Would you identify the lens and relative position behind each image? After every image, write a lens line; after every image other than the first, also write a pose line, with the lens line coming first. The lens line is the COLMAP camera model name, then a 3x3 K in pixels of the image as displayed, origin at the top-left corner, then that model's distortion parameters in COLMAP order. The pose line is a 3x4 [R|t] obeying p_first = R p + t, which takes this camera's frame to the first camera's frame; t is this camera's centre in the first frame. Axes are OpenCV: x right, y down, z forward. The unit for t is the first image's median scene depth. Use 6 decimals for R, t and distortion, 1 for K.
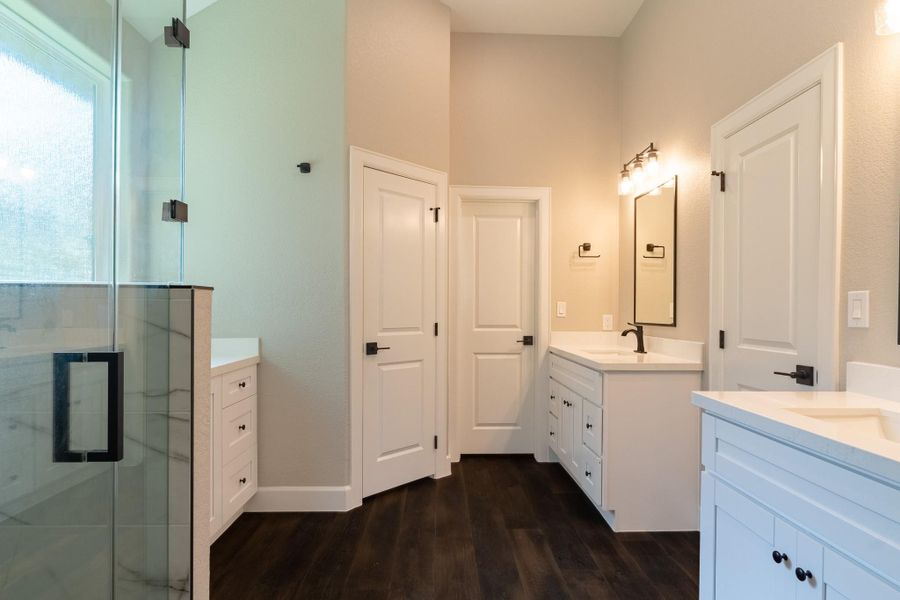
lens RADIAL K [[502.4, 0, 452.4], [0, 502.4, 315.9], [0, 0, 1]] dist [-0.001910, -0.000348]
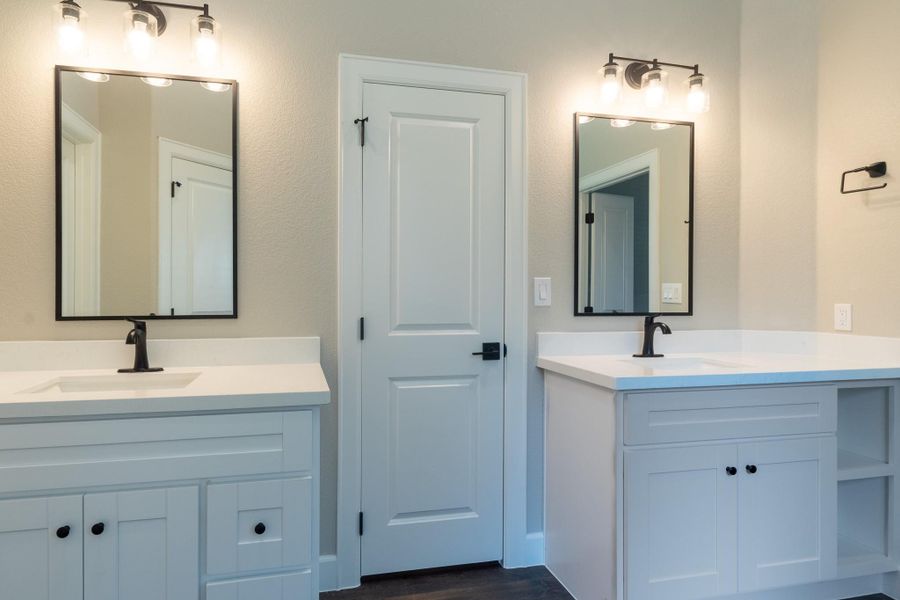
lens RADIAL K [[581.0, 0, 450.0], [0, 581.0, 300.0], [0, 0, 1]] dist [0.043698, 0.002026]
pose [[-0.221077, -0.017321, 0.975103, -0.452656], [0.010661, 0.999740, 0.020176, -0.018482], [-0.975198, 0.014856, -0.220835, 1.166203]]
